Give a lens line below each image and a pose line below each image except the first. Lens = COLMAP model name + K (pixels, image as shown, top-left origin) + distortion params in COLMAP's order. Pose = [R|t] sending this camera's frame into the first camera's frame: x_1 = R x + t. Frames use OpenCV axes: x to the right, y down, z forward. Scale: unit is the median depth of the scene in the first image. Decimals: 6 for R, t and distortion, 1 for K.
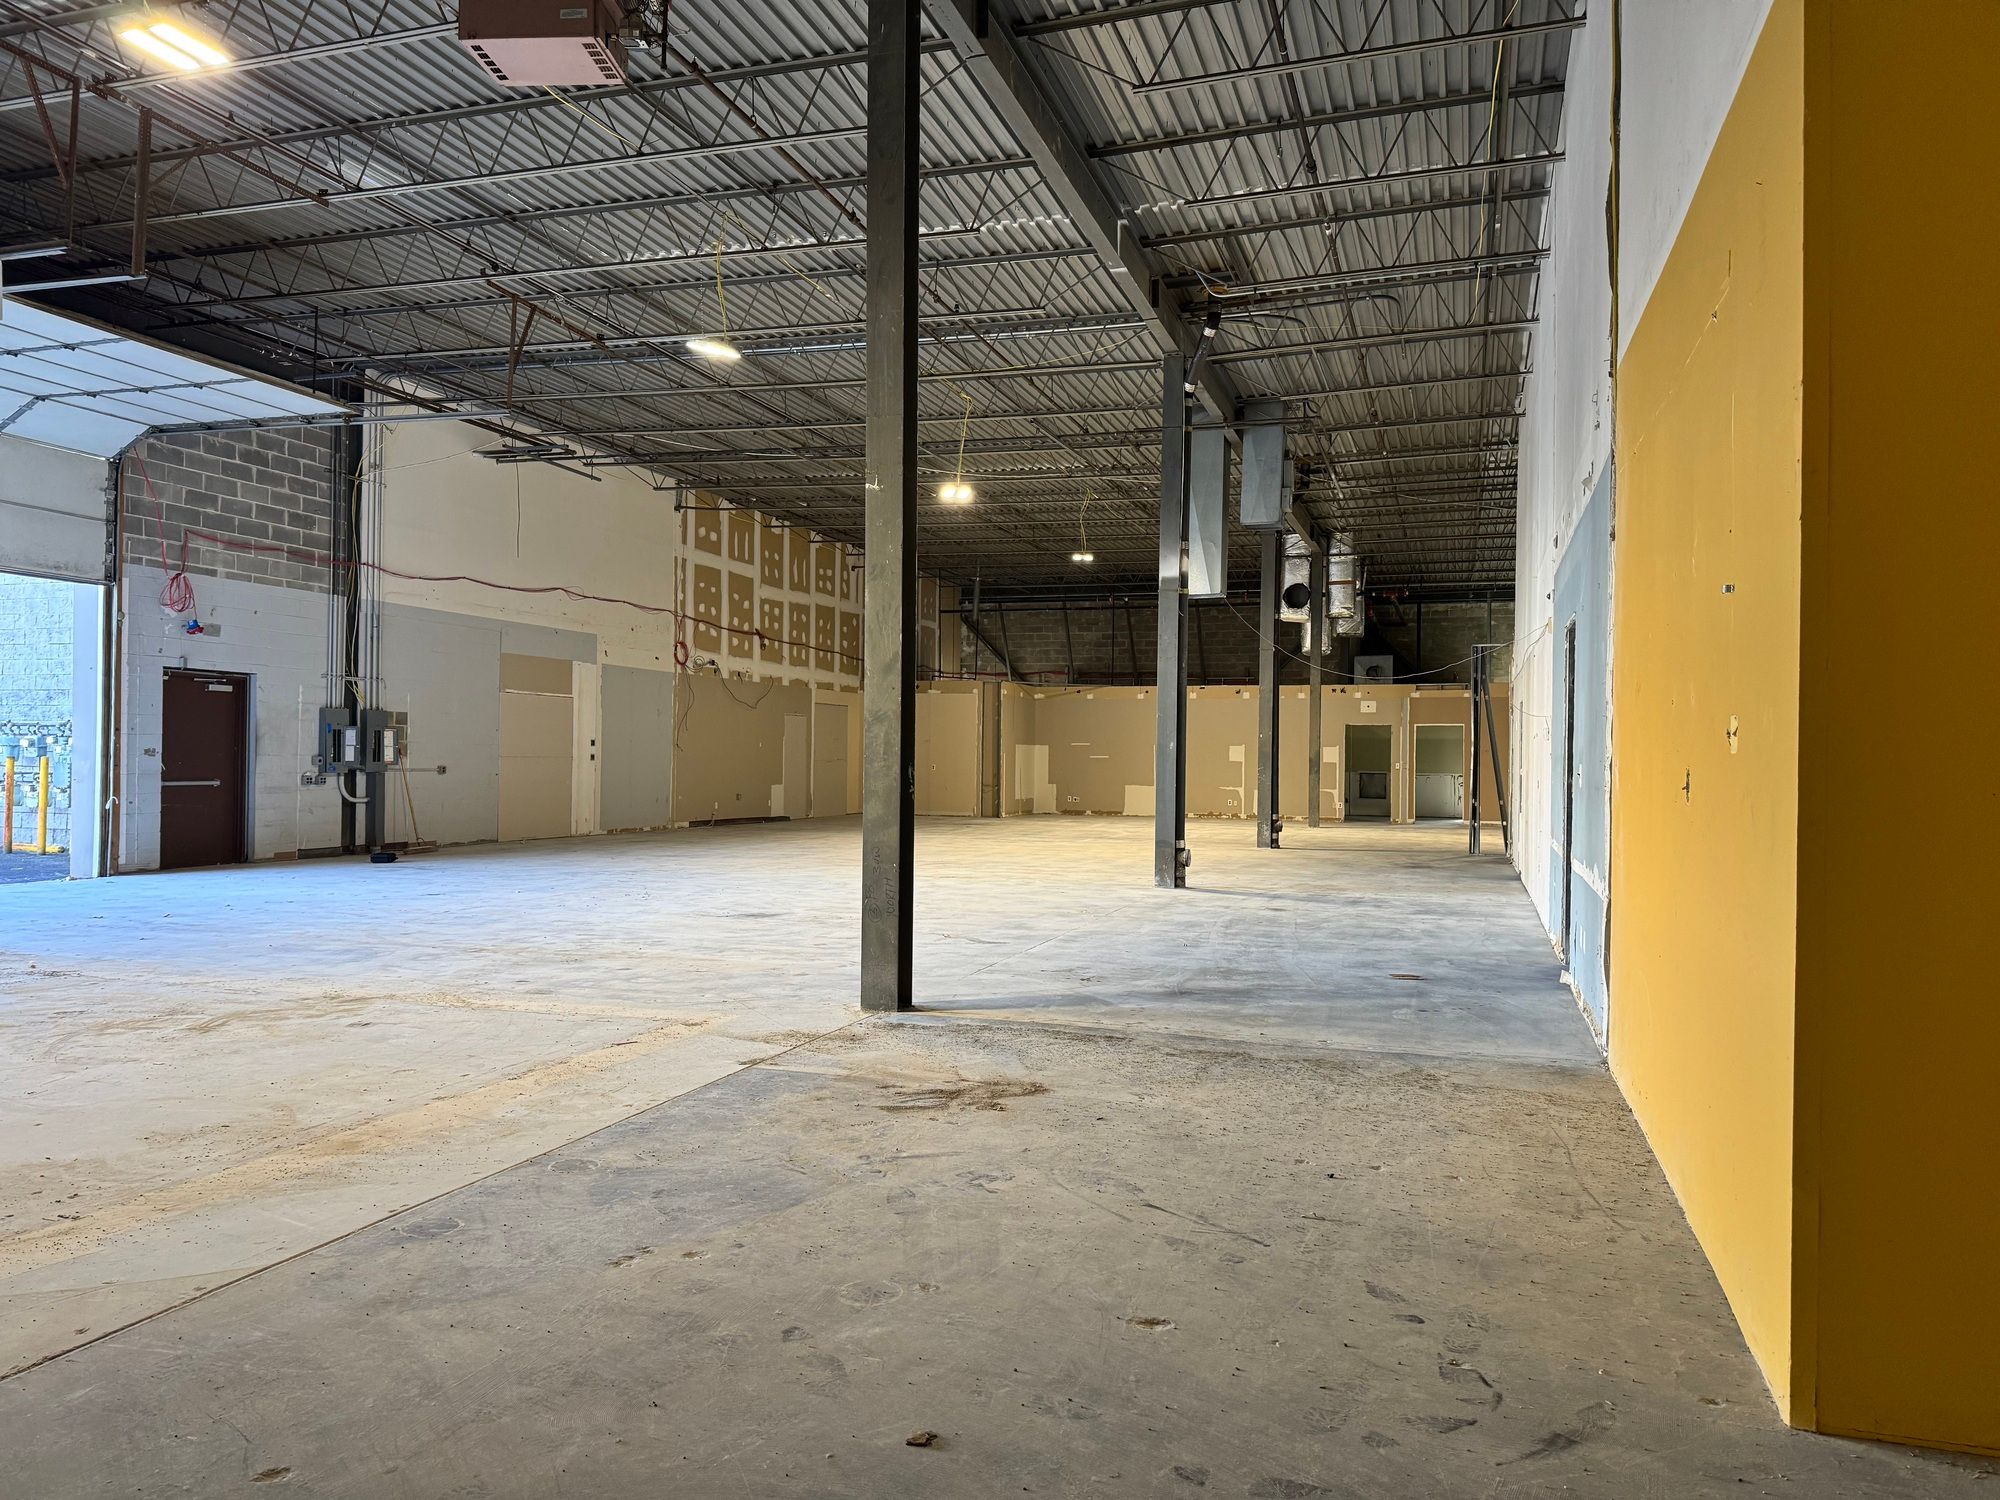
lens RADIAL K [[1396.5, 0, 990.2], [0, 1396.5, 740.3], [0, 0, 1]] dist [0.063801, -0.073060]
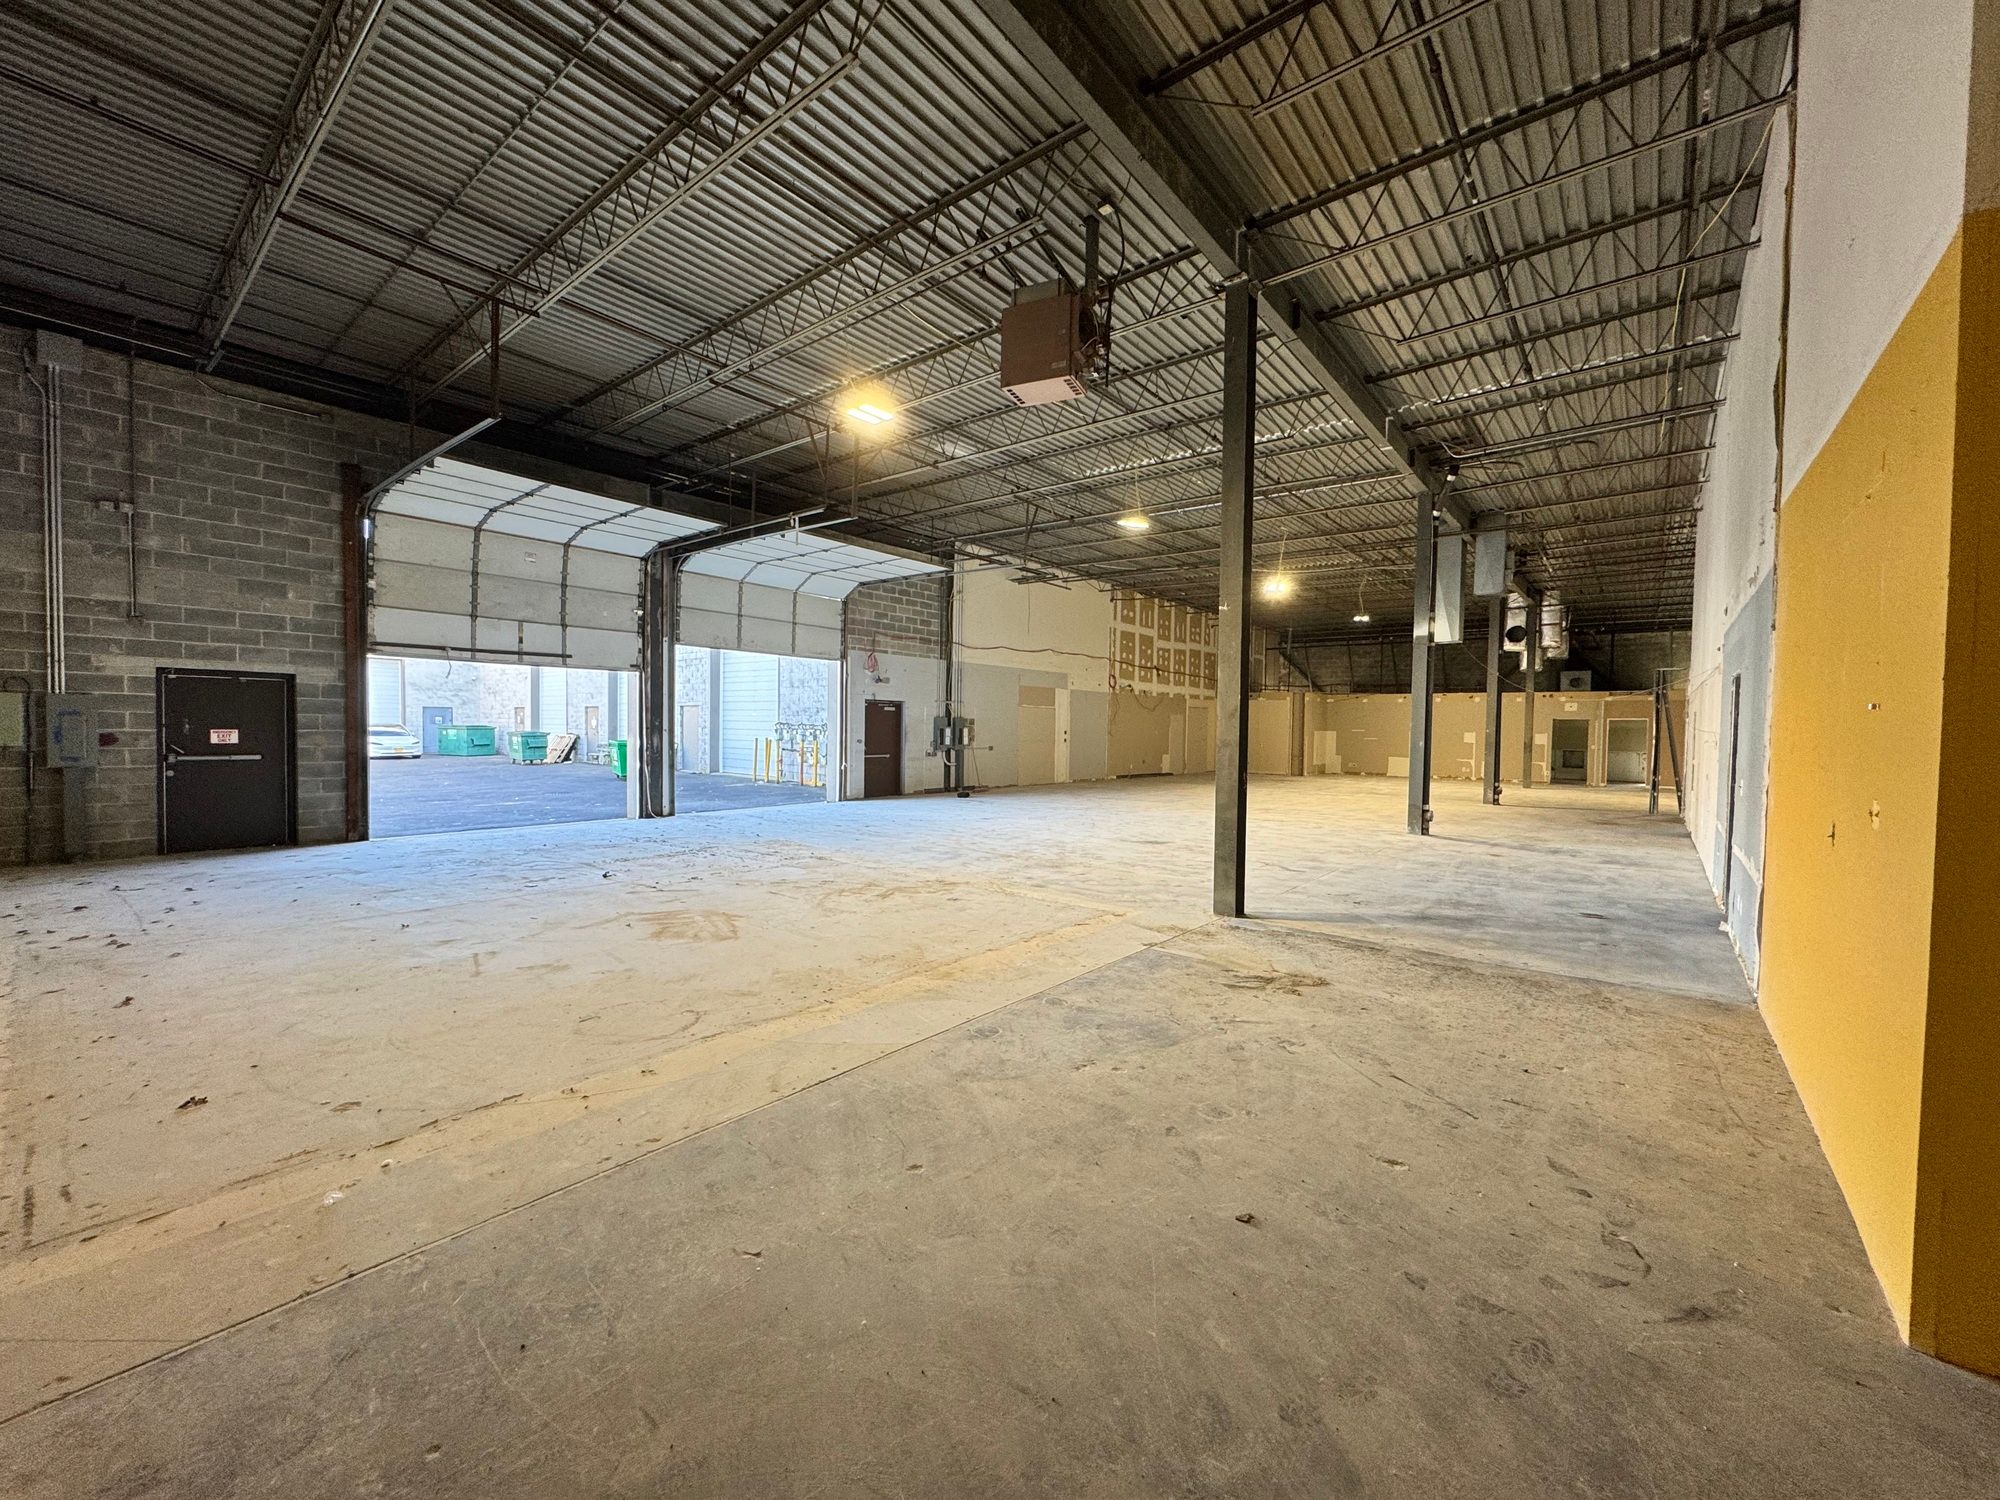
lens RADIAL K [[791.3, 0, 992.3], [0, 791.3, 738.1], [0, 0, 1]] dist [-0.004954, 0.000482]
pose [[0.932661, 0.012064, -0.360552, 0.001294], [-0.001994, 0.999598, 0.028289, -0.030767], [0.360749, -0.025665, 0.932310, -0.003750]]
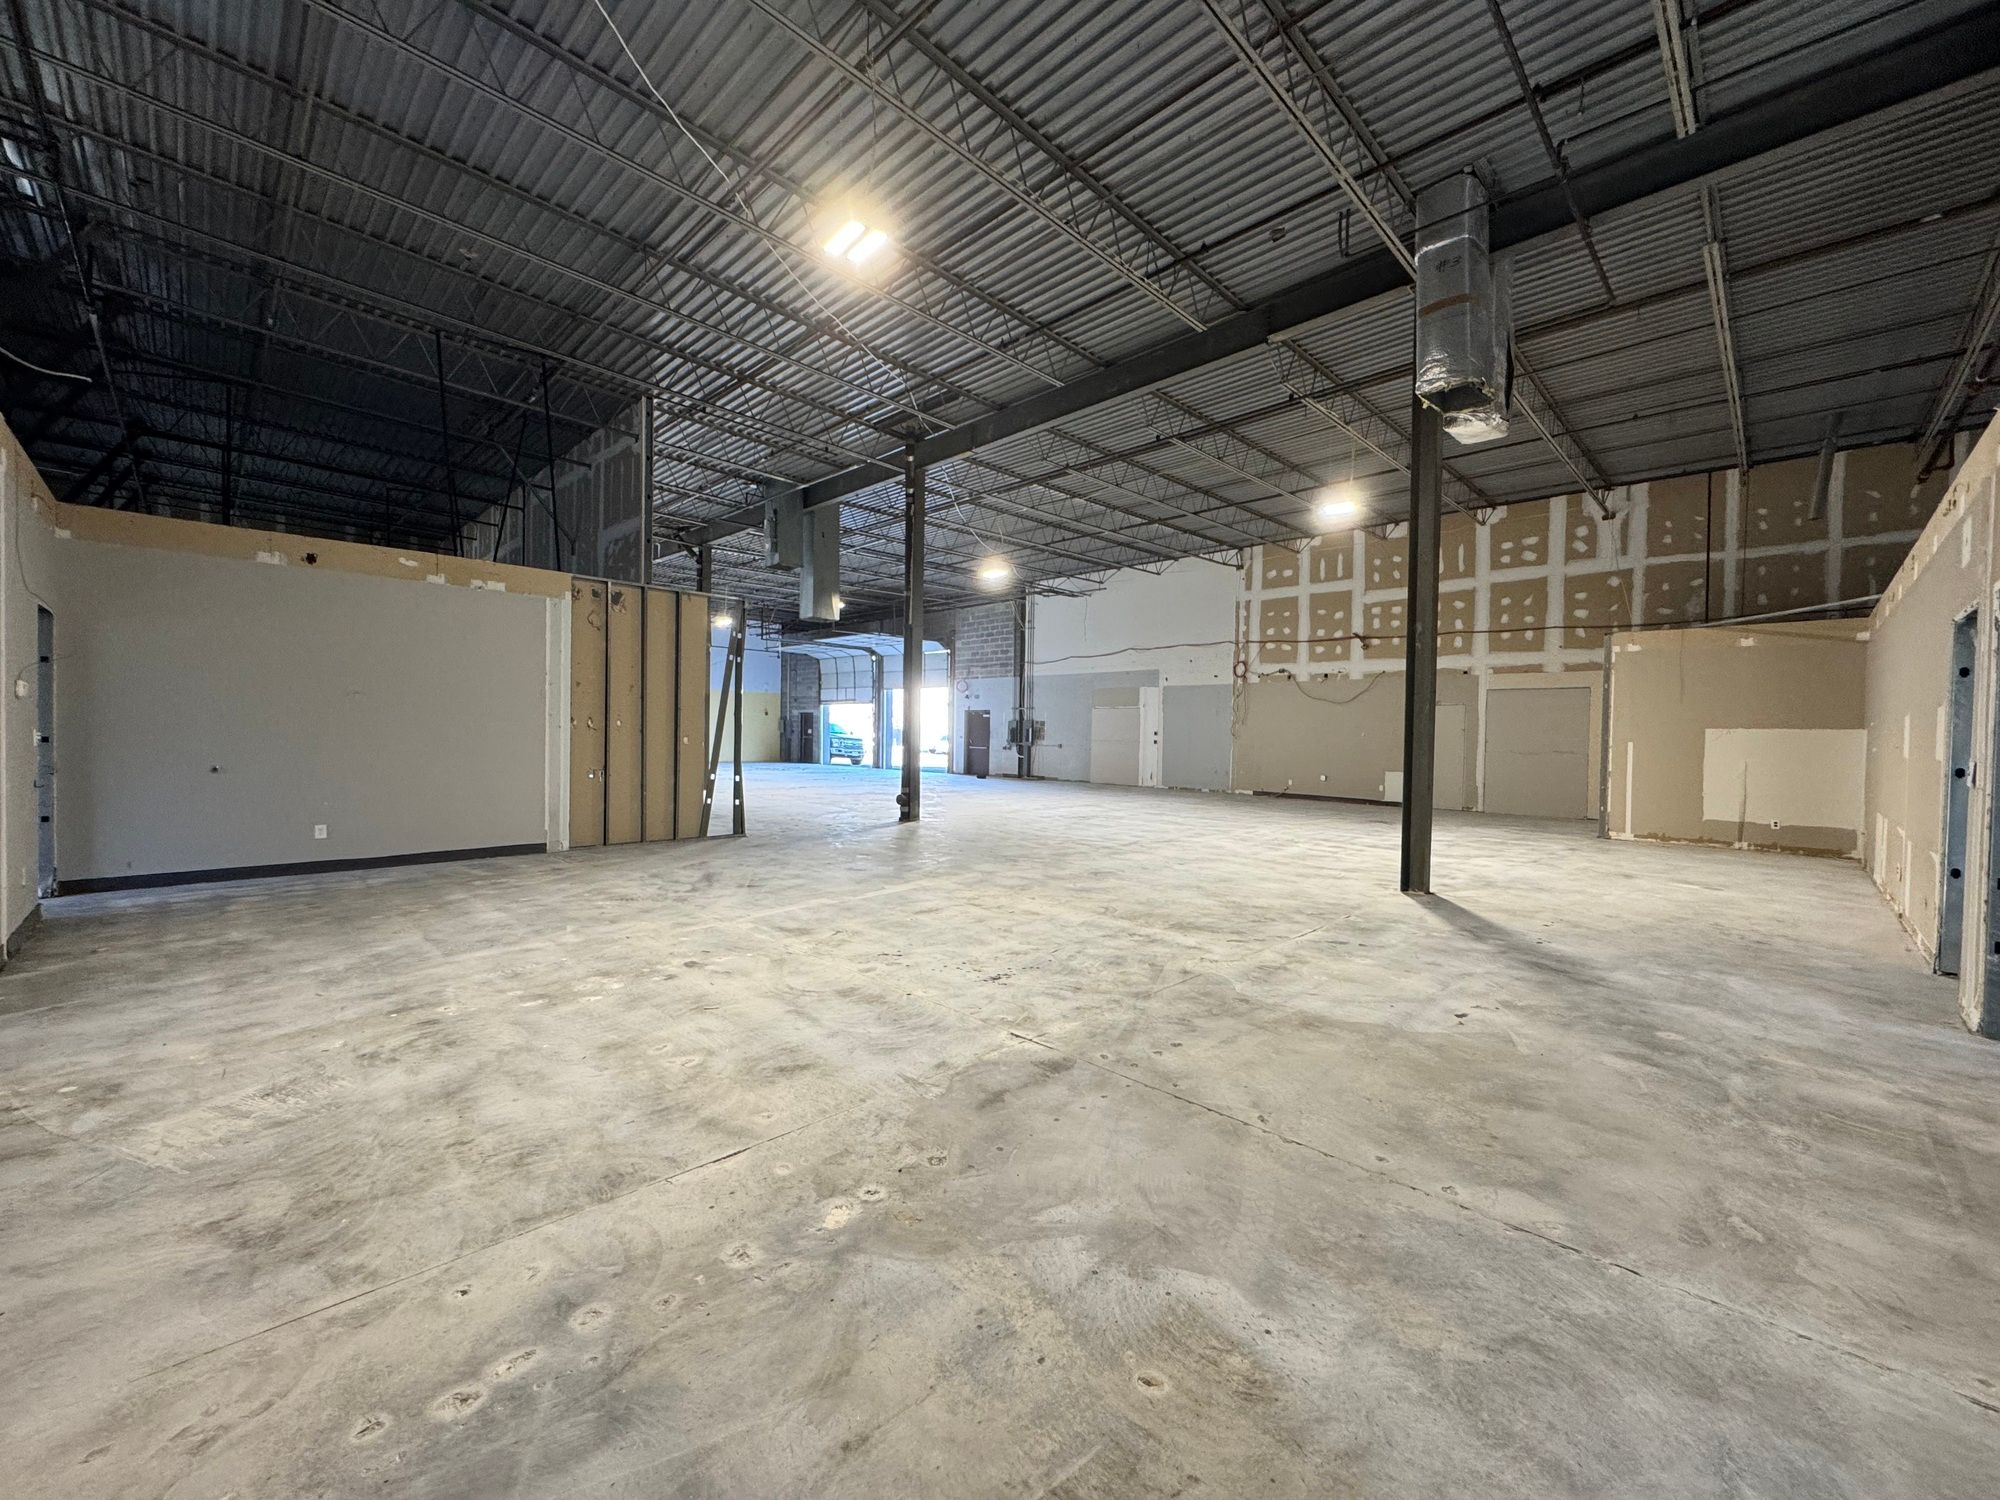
lens RADIAL K [[791.3, 0, 996.5], [0, 791.3, 750.2], [0, 0, 1]] dist [-0.004954, 0.000482]
pose [[-0.435894, 0.002726, -0.899994, 1.029366], [-0.006767, 0.999957, 0.006306, 0.026759], [0.899973, 0.008839, -0.435857, 1.931387]]
